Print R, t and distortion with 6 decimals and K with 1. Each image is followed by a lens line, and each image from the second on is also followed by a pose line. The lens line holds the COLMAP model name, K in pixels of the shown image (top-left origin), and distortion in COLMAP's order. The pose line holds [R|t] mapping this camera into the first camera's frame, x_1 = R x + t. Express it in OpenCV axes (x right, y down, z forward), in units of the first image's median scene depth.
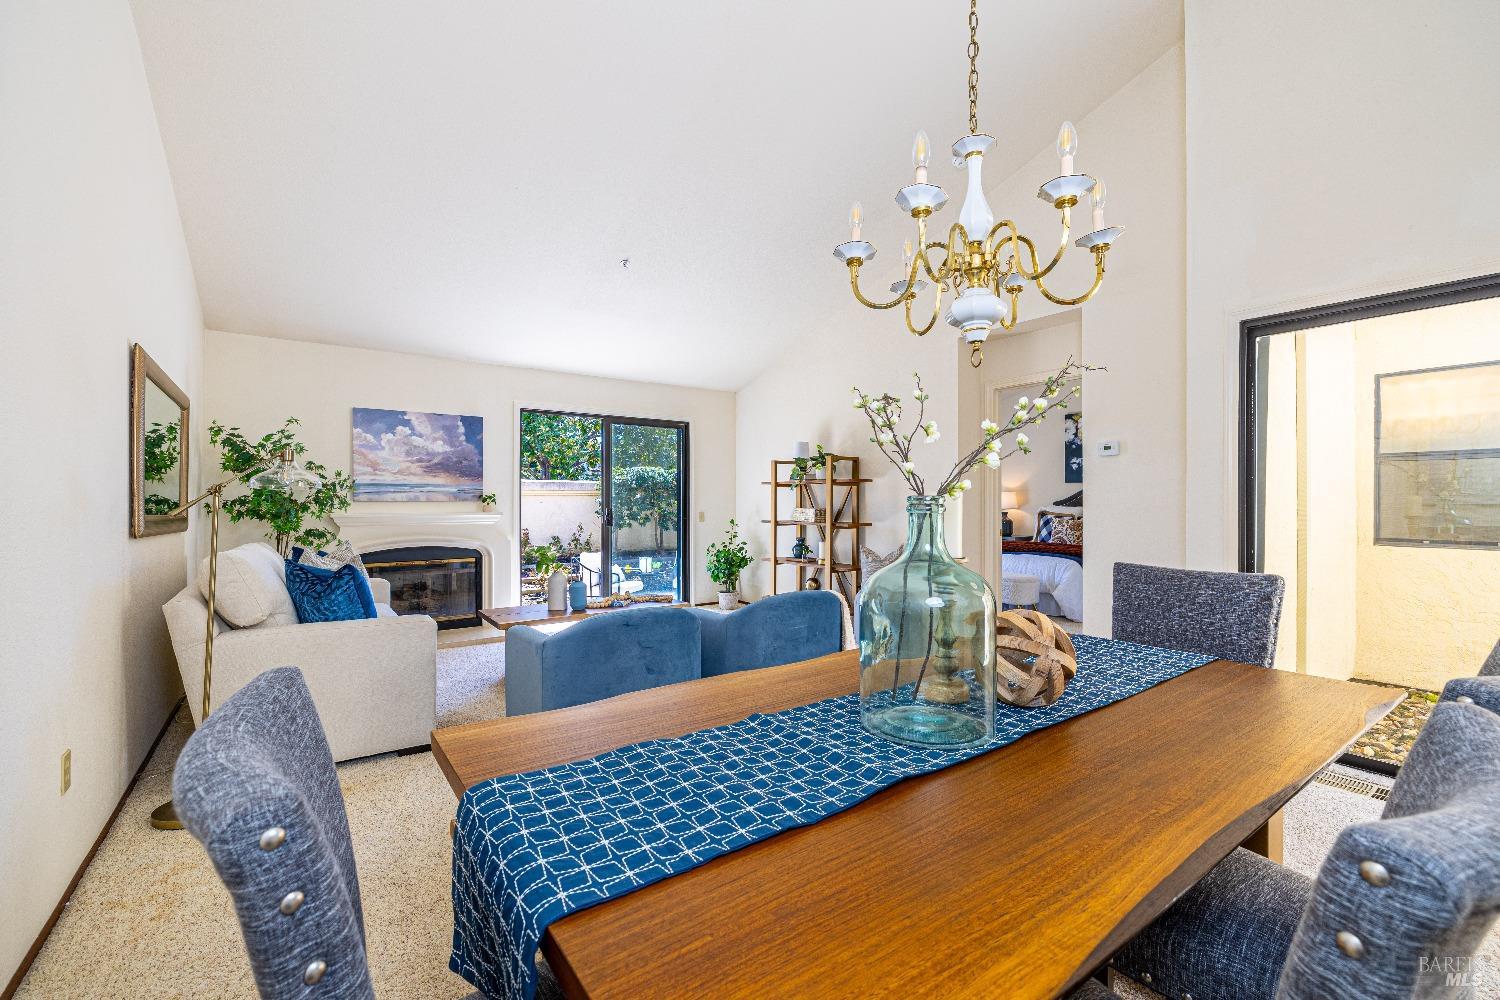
lens RADIAL K [[629.2, 0, 742.1], [0, 629.2, 494.4], [0, 0, 1]] dist [0.000841, 0.000243]
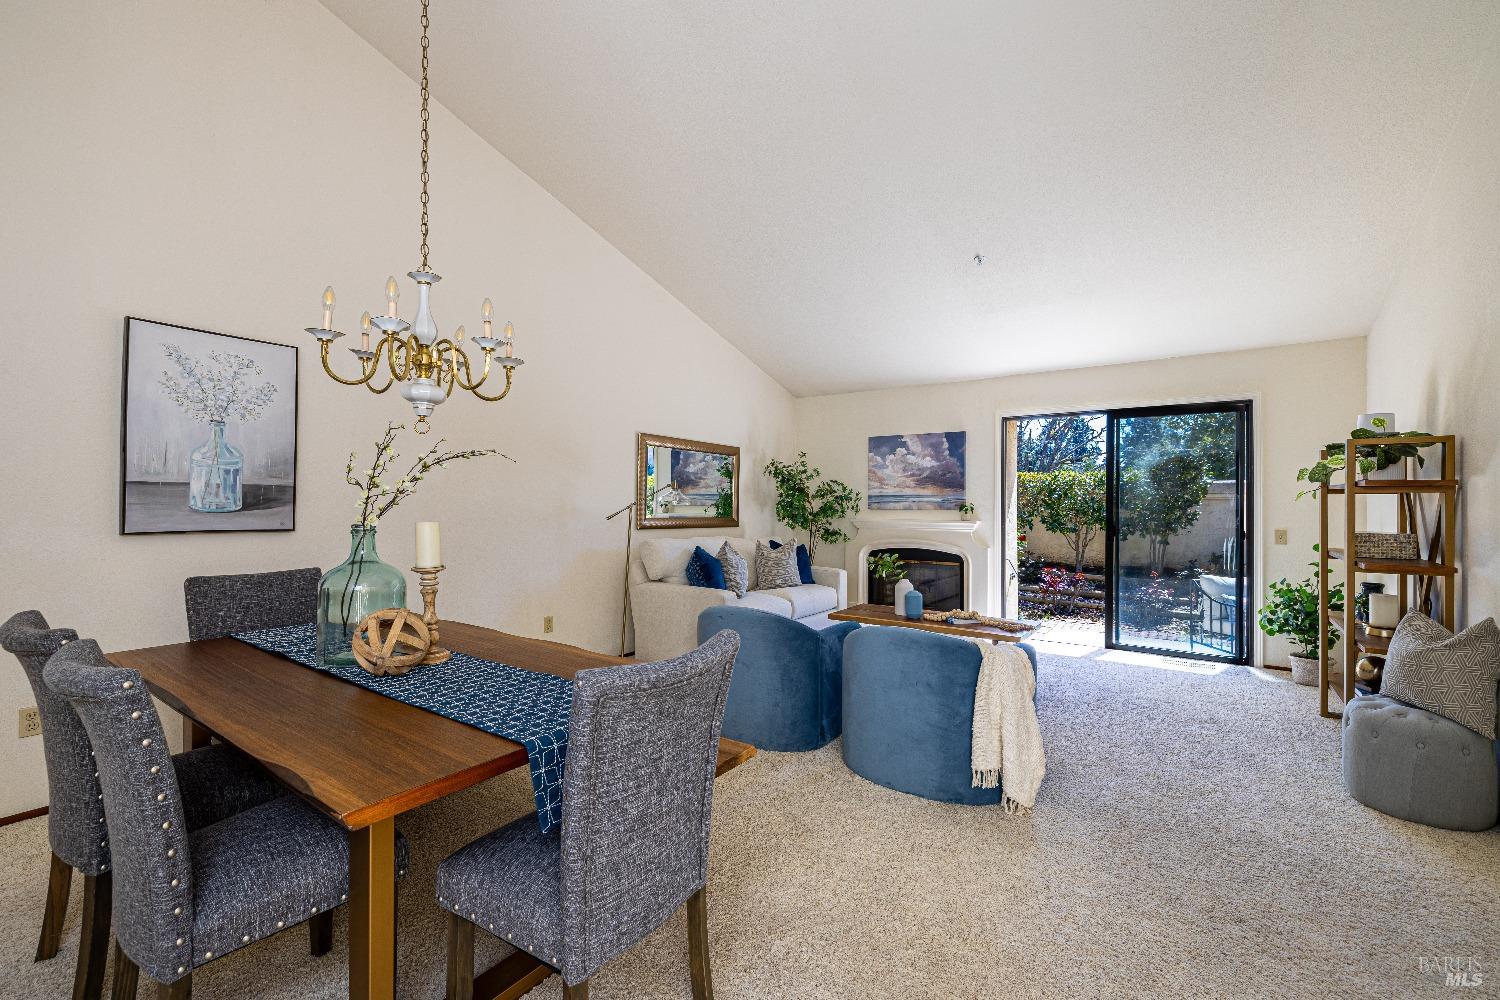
lens RADIAL K [[629.2, 0, 742.1], [0, 629.2, 494.4], [0, 0, 1]] dist [0.000841, 0.000243]
pose [[0.324321, -0.010060, -0.945894, 0.502227], [0.006396, 0.999944, -0.008441, -0.009768], [0.945926, -0.003312, 0.324367, 0.312770]]
